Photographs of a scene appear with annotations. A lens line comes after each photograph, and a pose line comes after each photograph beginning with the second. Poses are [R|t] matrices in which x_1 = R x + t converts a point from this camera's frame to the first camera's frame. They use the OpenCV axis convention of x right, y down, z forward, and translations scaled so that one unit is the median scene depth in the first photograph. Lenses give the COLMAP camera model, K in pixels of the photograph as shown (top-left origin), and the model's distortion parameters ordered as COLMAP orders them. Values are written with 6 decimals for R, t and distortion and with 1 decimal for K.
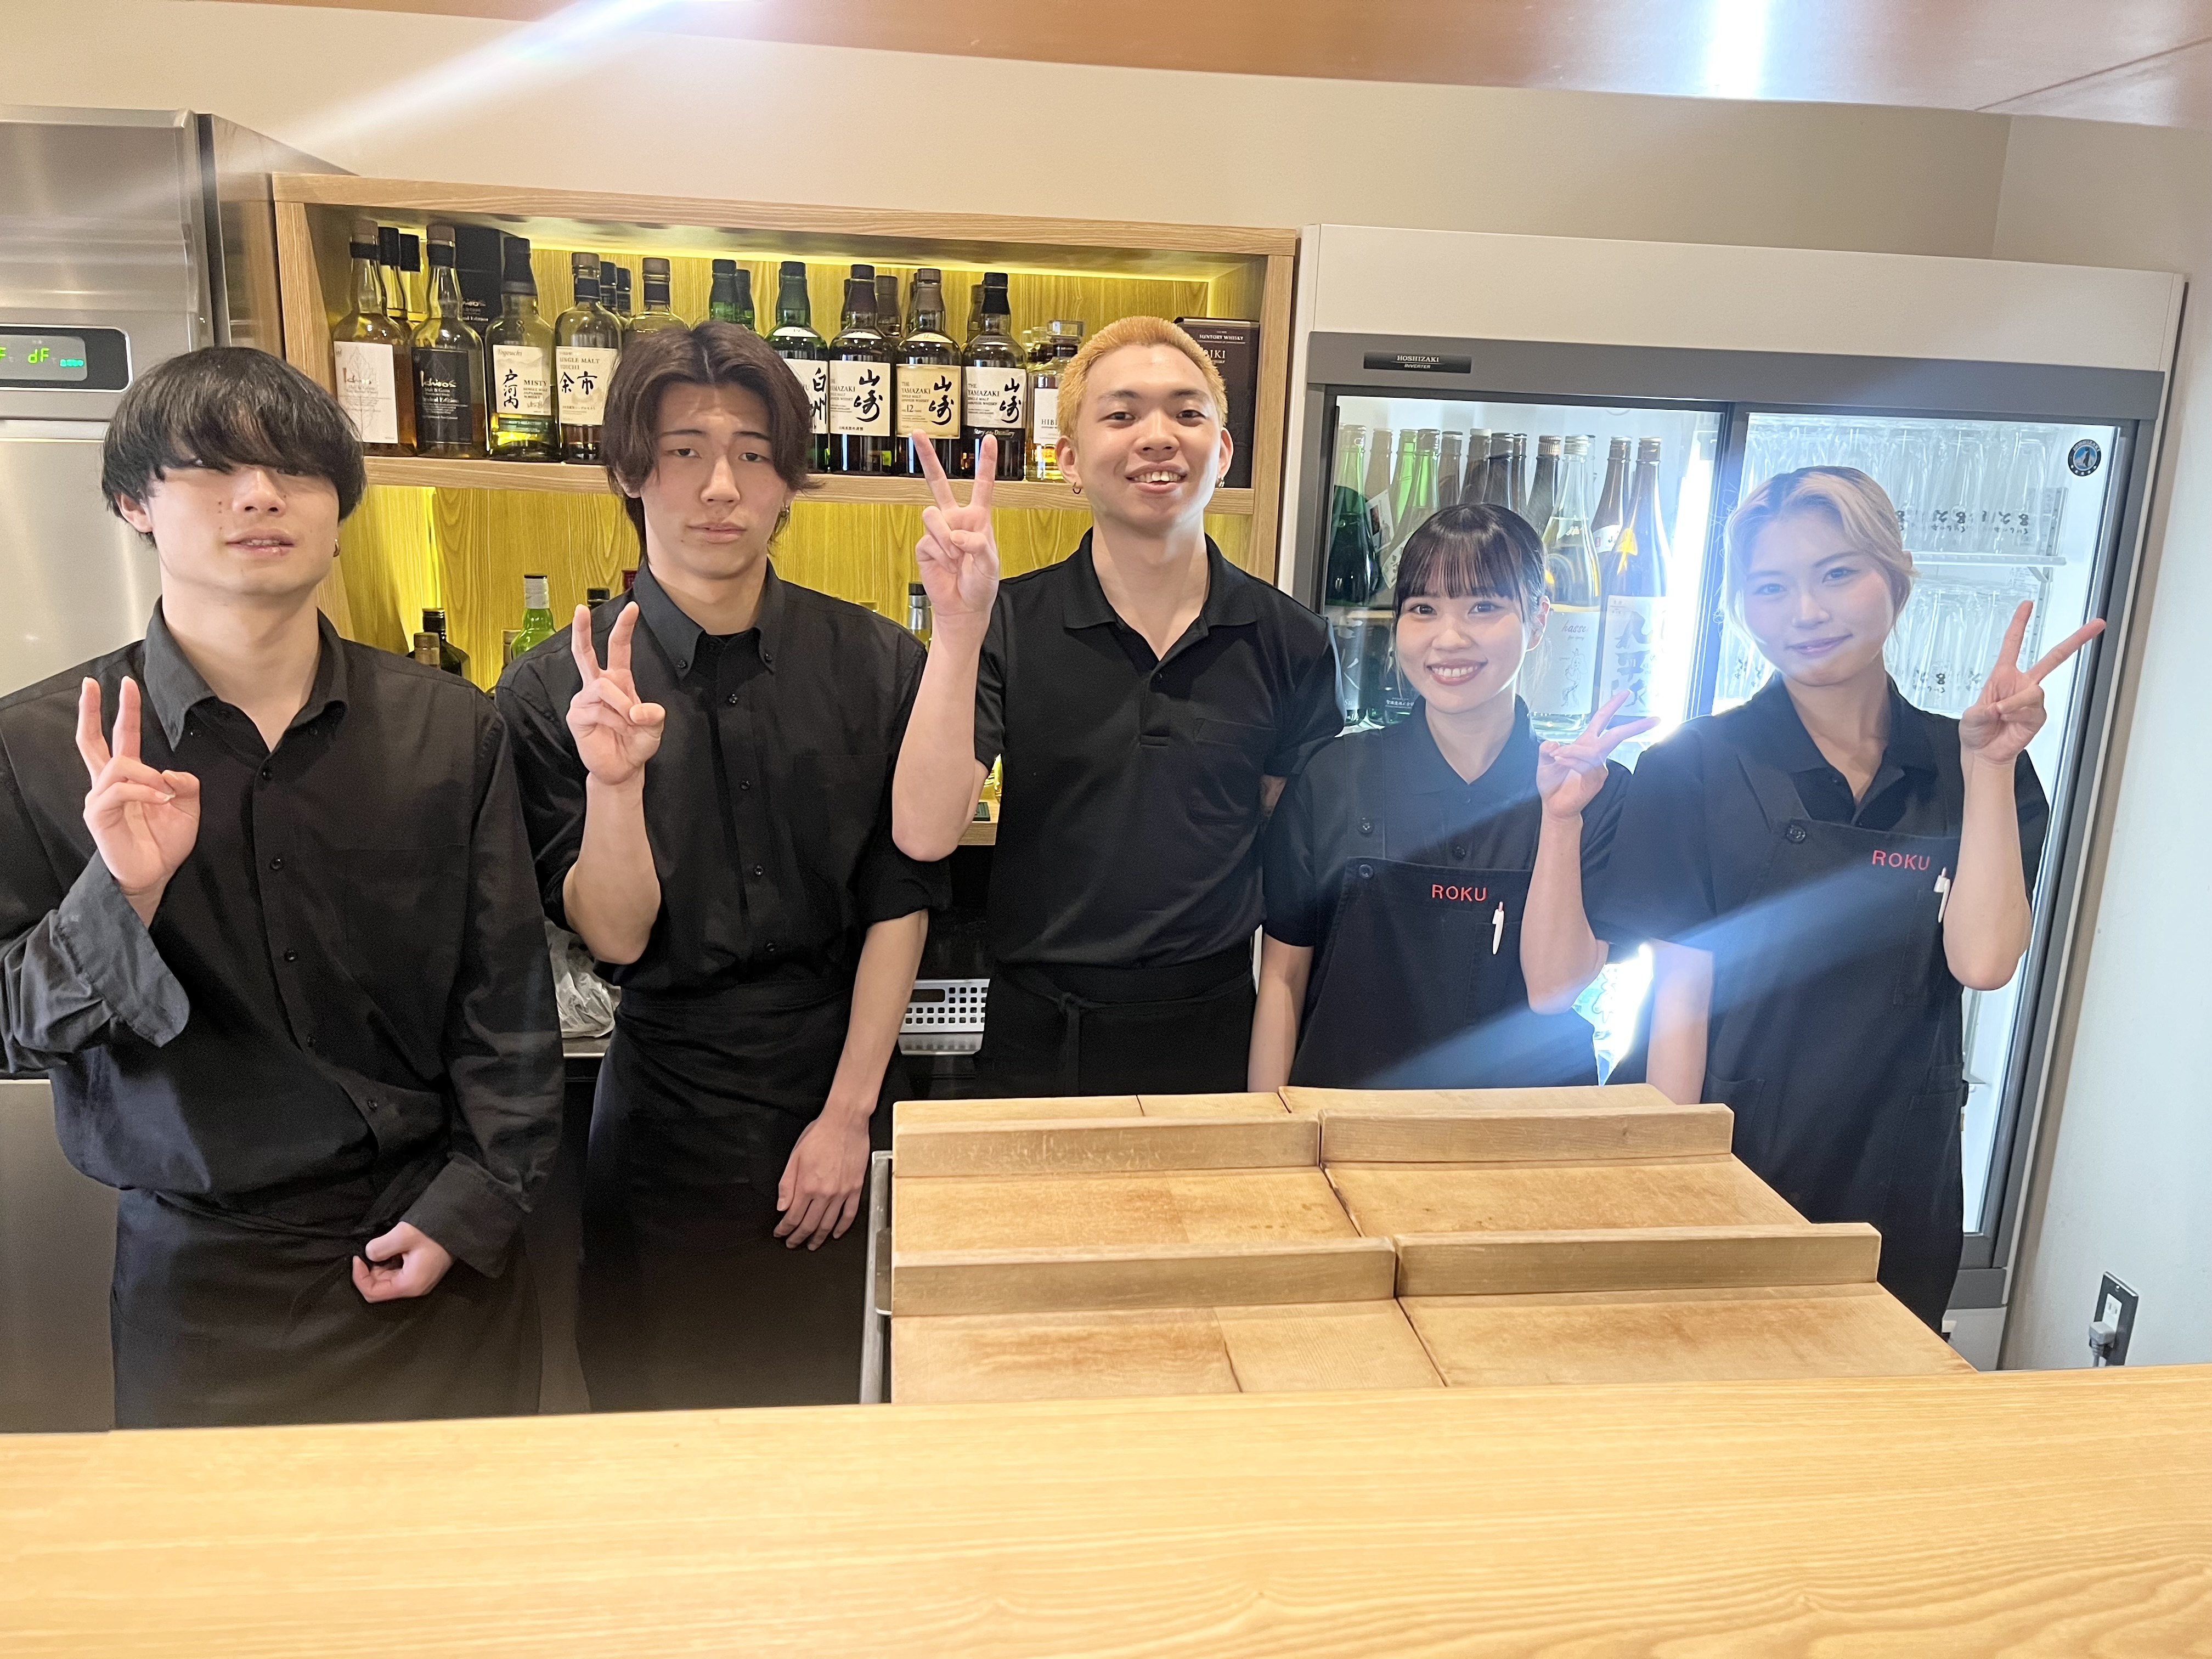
lens RADIAL K [[1666.7, 0, 1106.0], [0, 1666.7, 829.5], [0, 0, 1]] dist [0.075833, -0.111623]
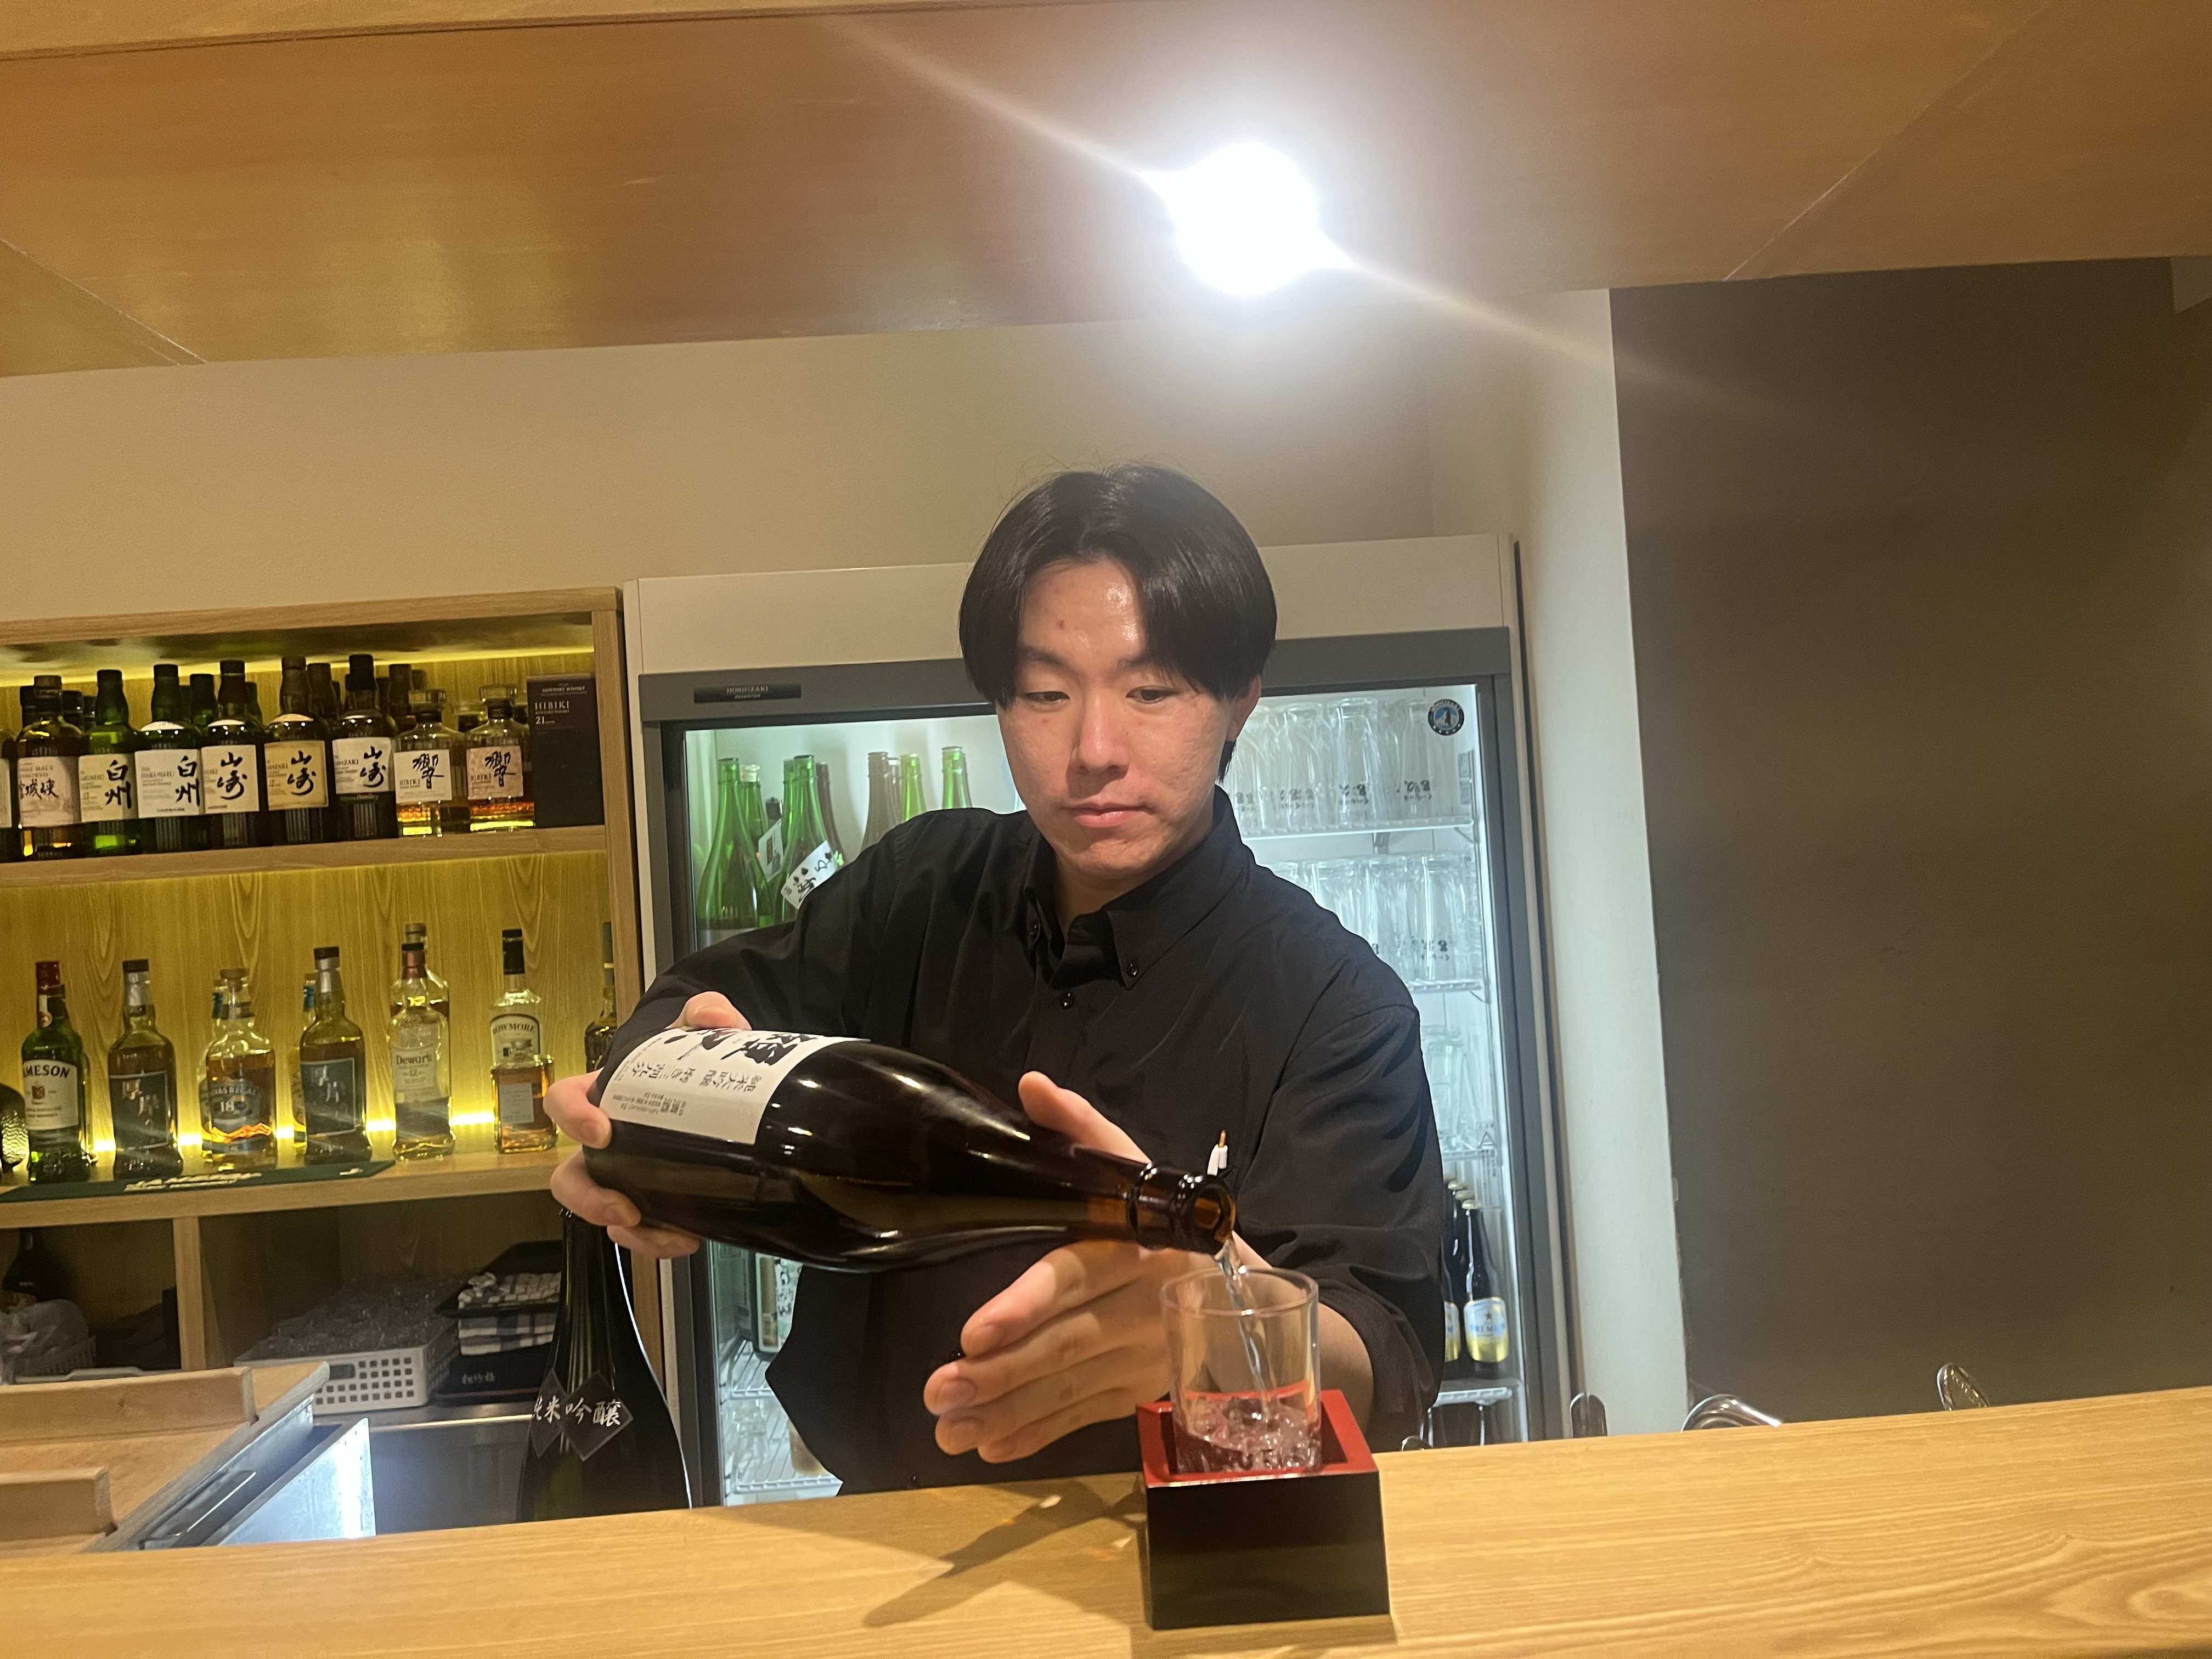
lens RADIAL K [[1666.7, 0, 1106.0], [0, 1666.7, 829.5], [0, 0, 1]] dist [0.075833, -0.111623]
pose [[0.992046, -0.099472, -0.077139, 0.472543], [0.079070, 0.969258, -0.232996, 0.062686], [0.097945, 0.225043, 0.969413, 0.034386]]
